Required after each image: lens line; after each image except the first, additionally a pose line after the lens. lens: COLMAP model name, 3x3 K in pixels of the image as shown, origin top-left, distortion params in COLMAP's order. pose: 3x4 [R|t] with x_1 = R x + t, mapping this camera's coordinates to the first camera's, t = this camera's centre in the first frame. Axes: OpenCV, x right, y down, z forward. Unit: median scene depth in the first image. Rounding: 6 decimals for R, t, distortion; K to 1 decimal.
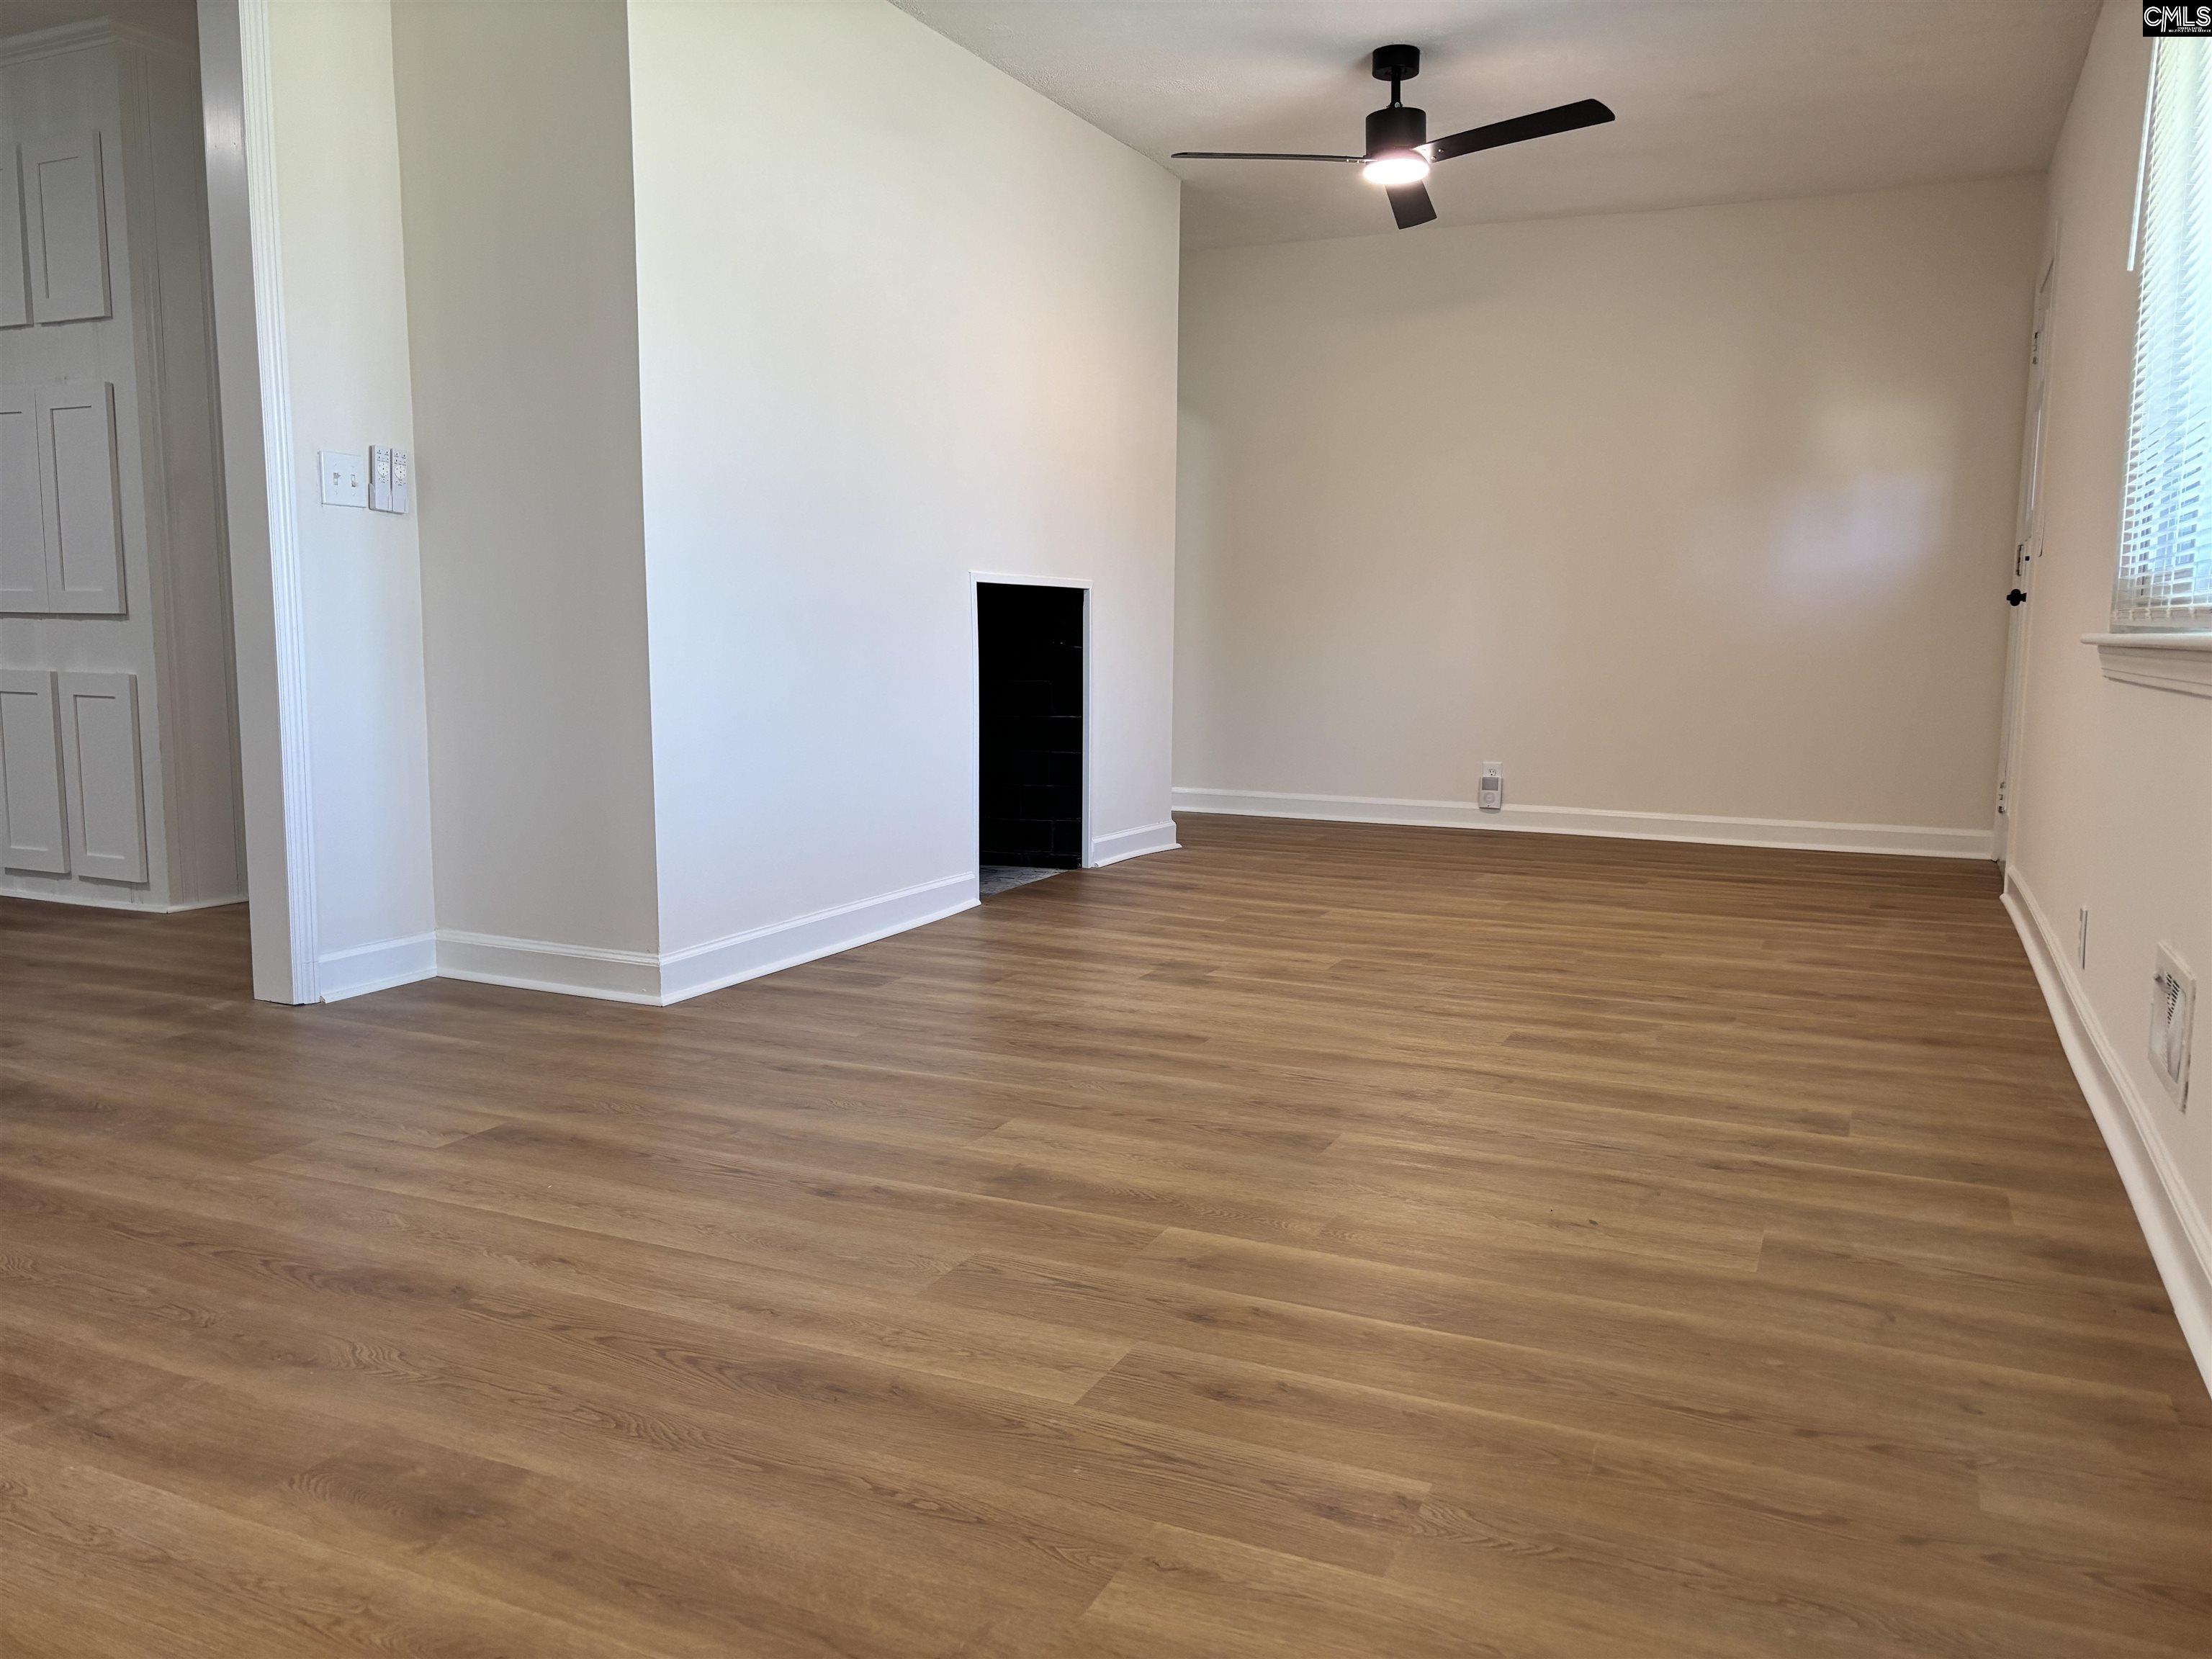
lens RADIAL K [[1676.9, 0, 1112.9], [0, 1676.9, 822.0], [0, 0, 1]] dist [0.023904, -0.011032]
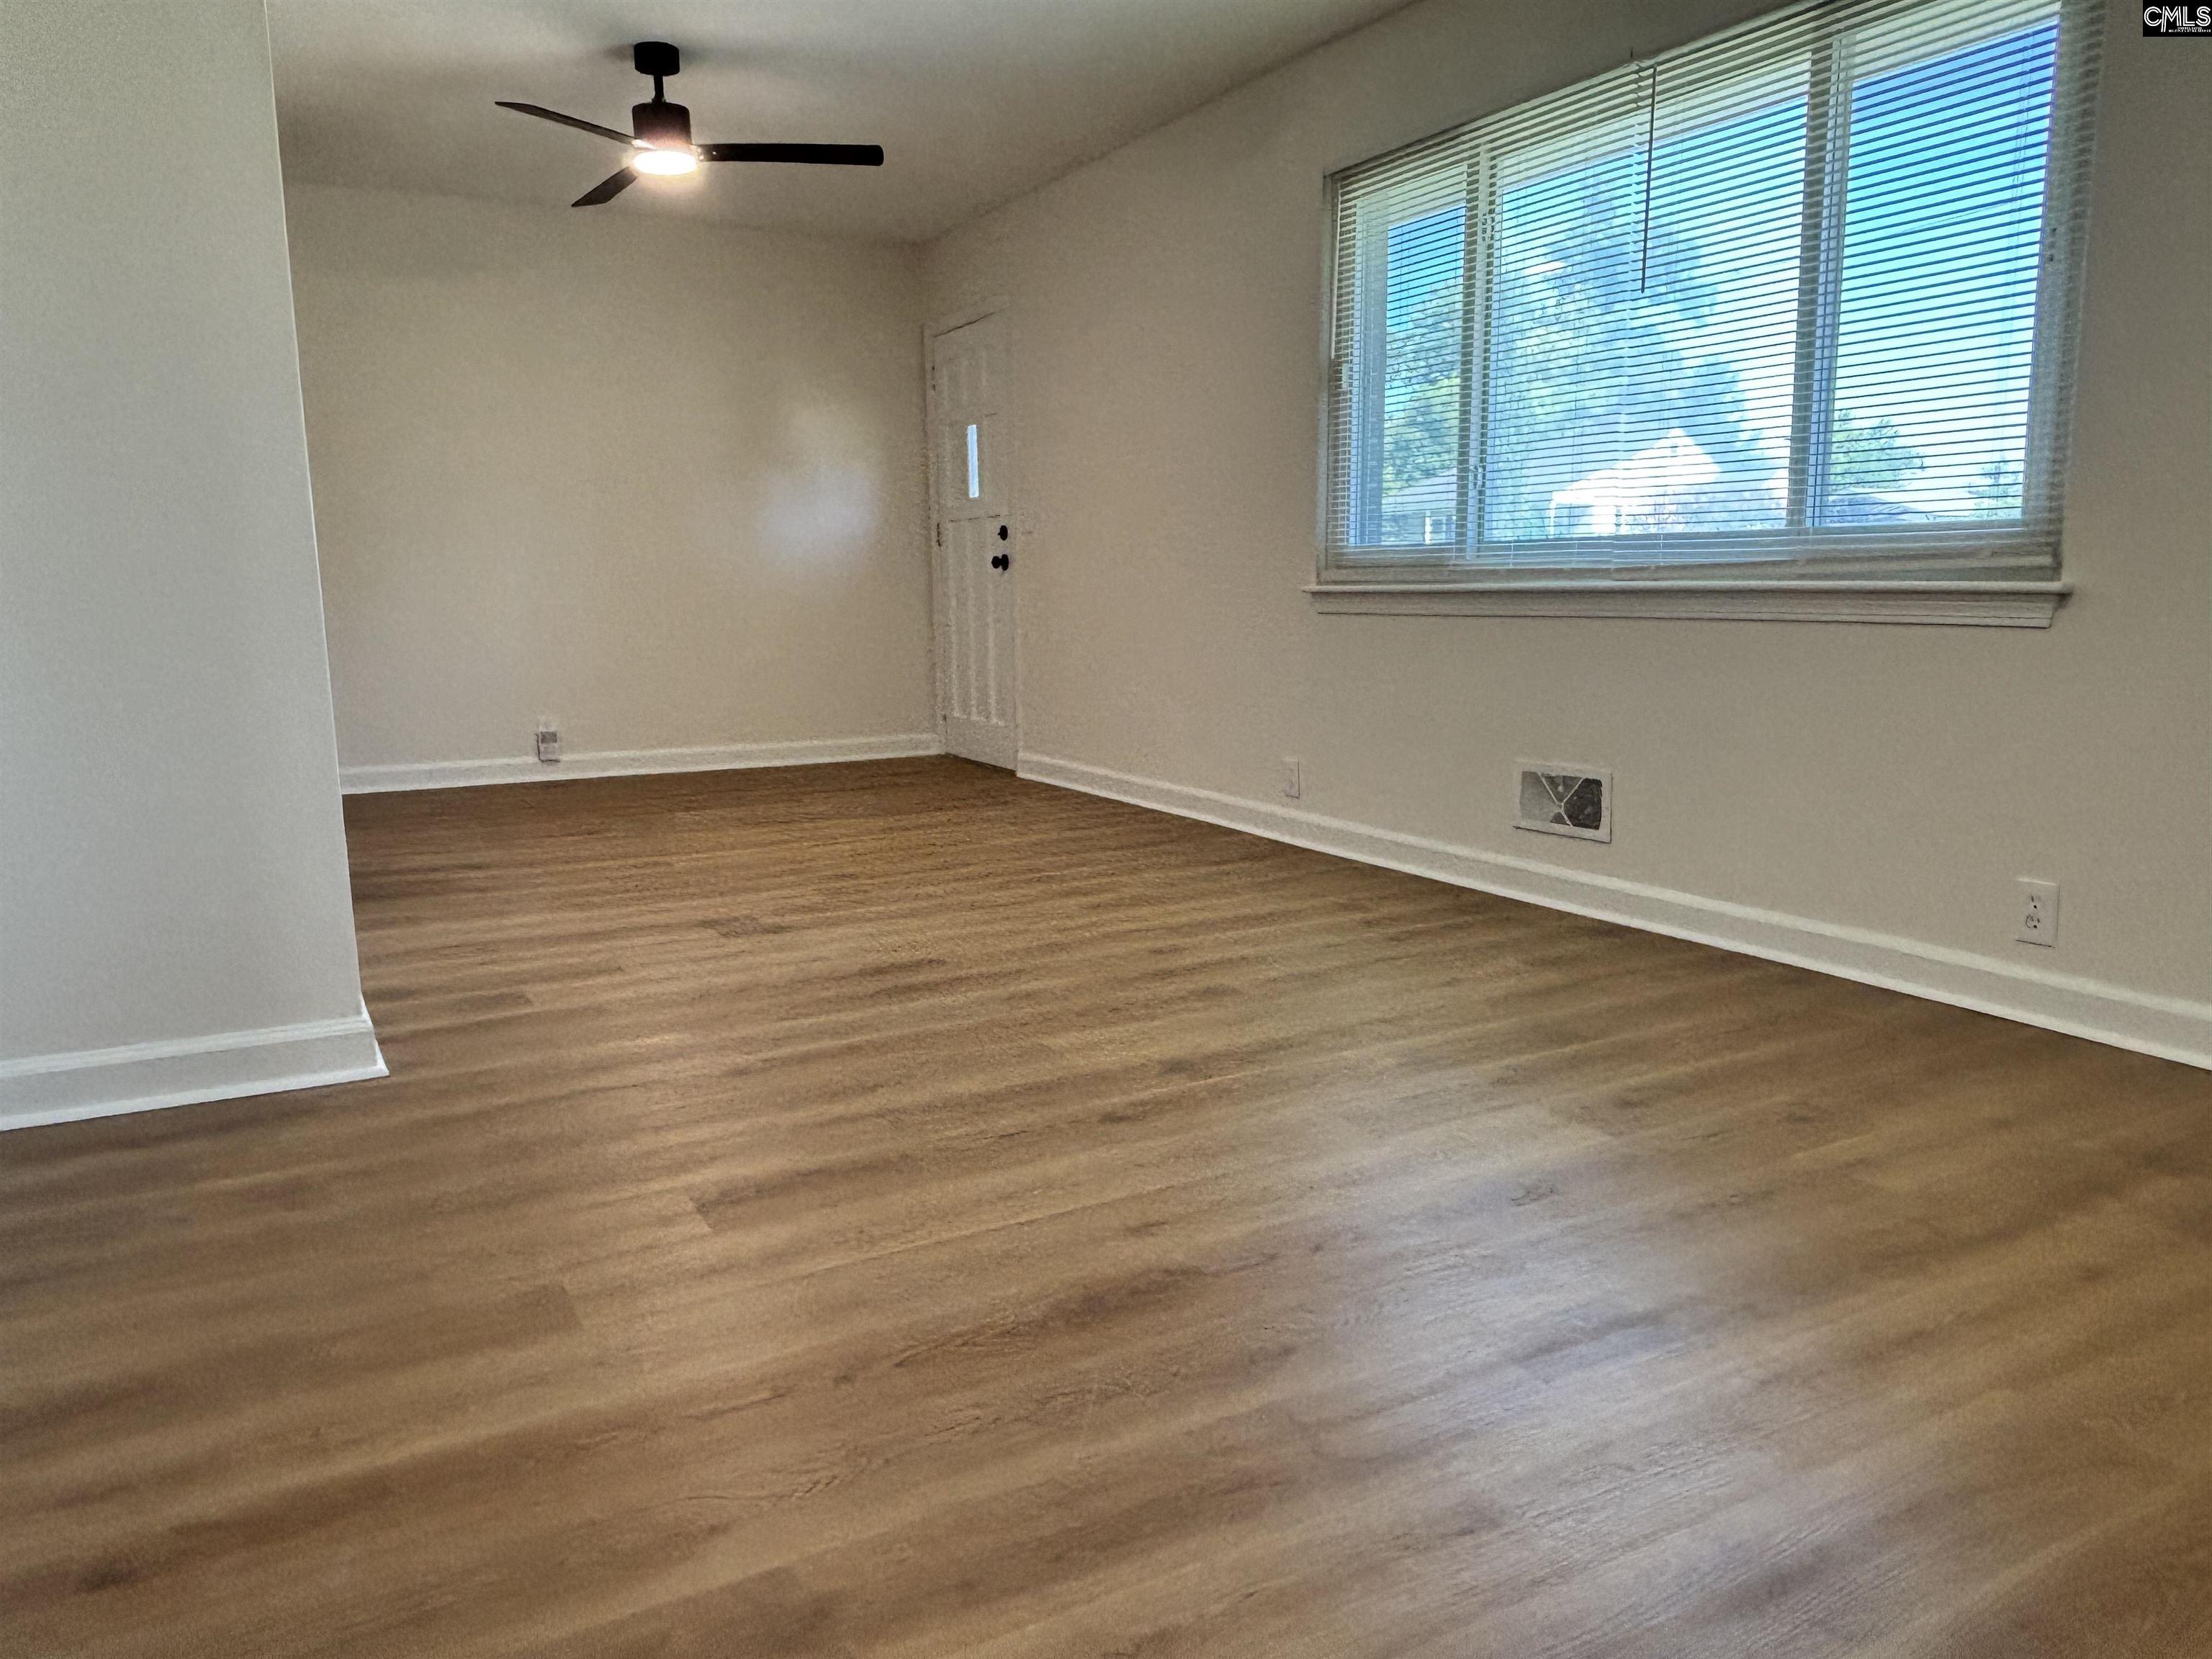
lens RADIAL K [[1491.3, 0, 1103.0], [0, 1491.3, 817.8], [0, 0, 1]] dist [0.034234, -0.052190]
pose [[0.597326, -0.141072, 0.789494, -0.801119], [0.109289, 0.989543, 0.094131, -0.057203], [-0.794517, 0.030056, 0.606497, 0.362963]]
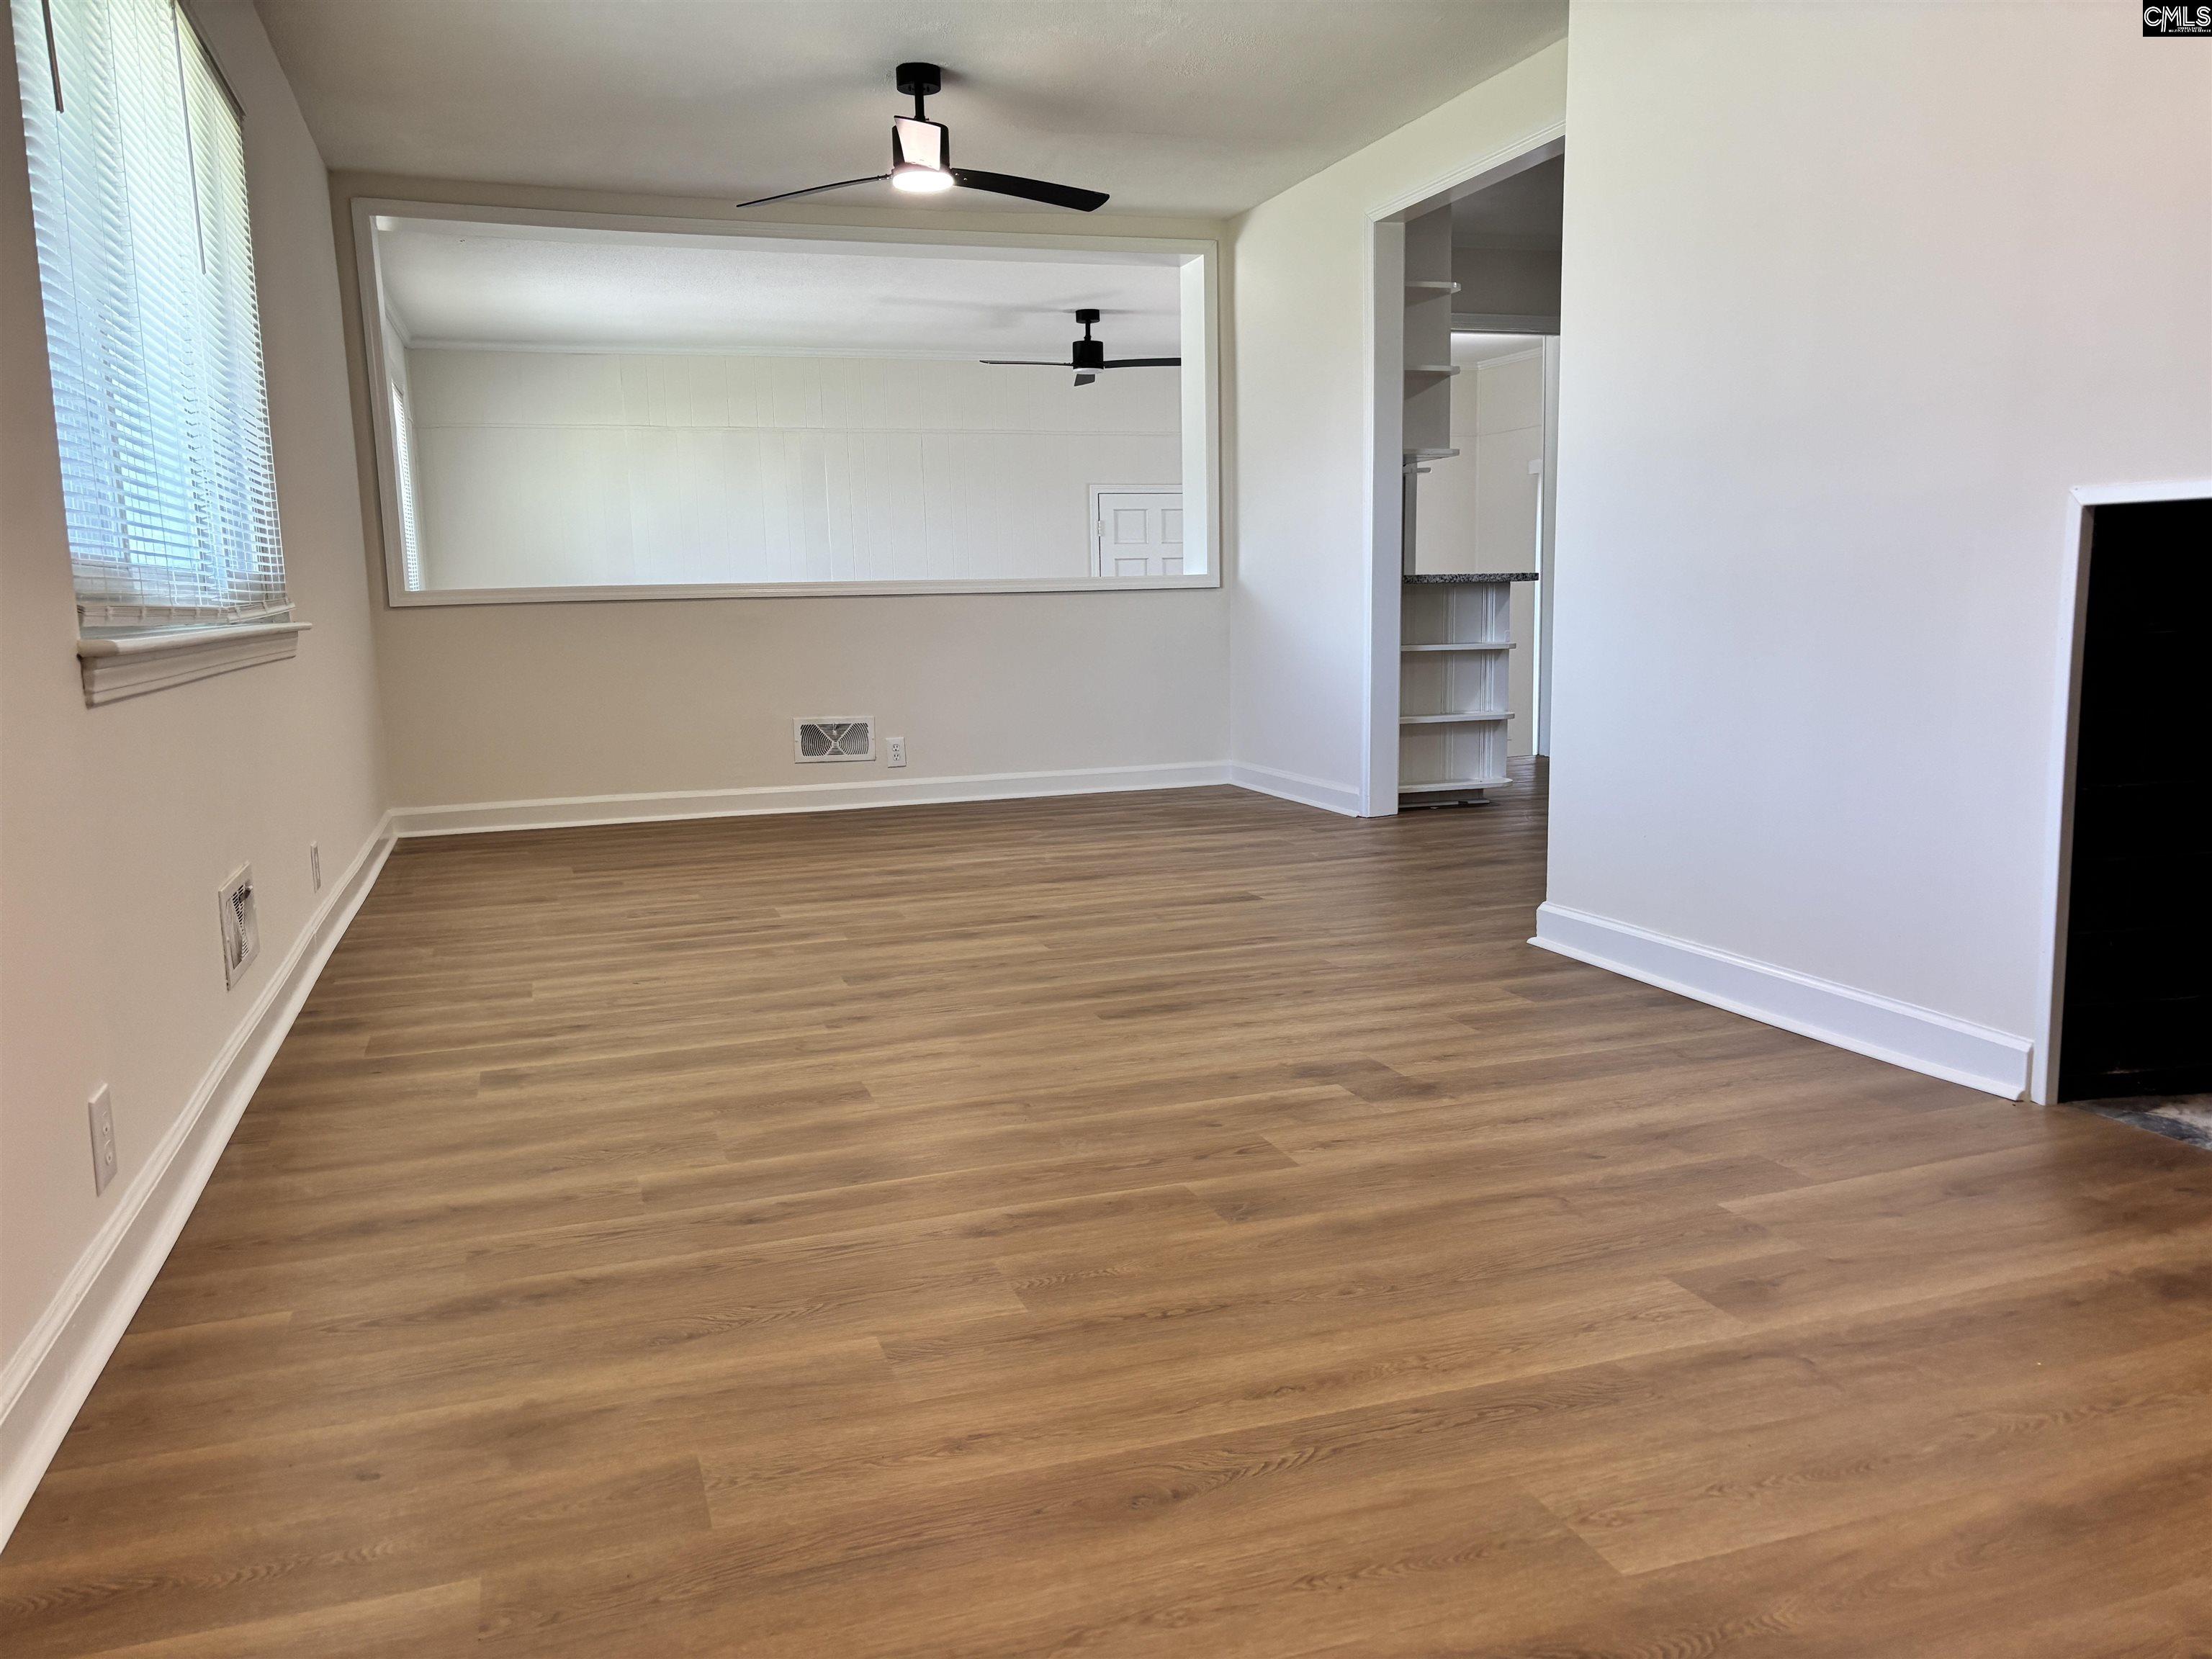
lens RADIAL K [[1676.9, 0, 1103.6], [0, 1676.9, 834.3], [0, 0, 1]] dist [0.023904, -0.011032]
pose [[-0.724322, 0.108461, -0.680878, 0.874746], [-0.063424, 0.972880, 0.222447, -0.241467], [0.686539, 0.204307, -0.697799, 2.017609]]
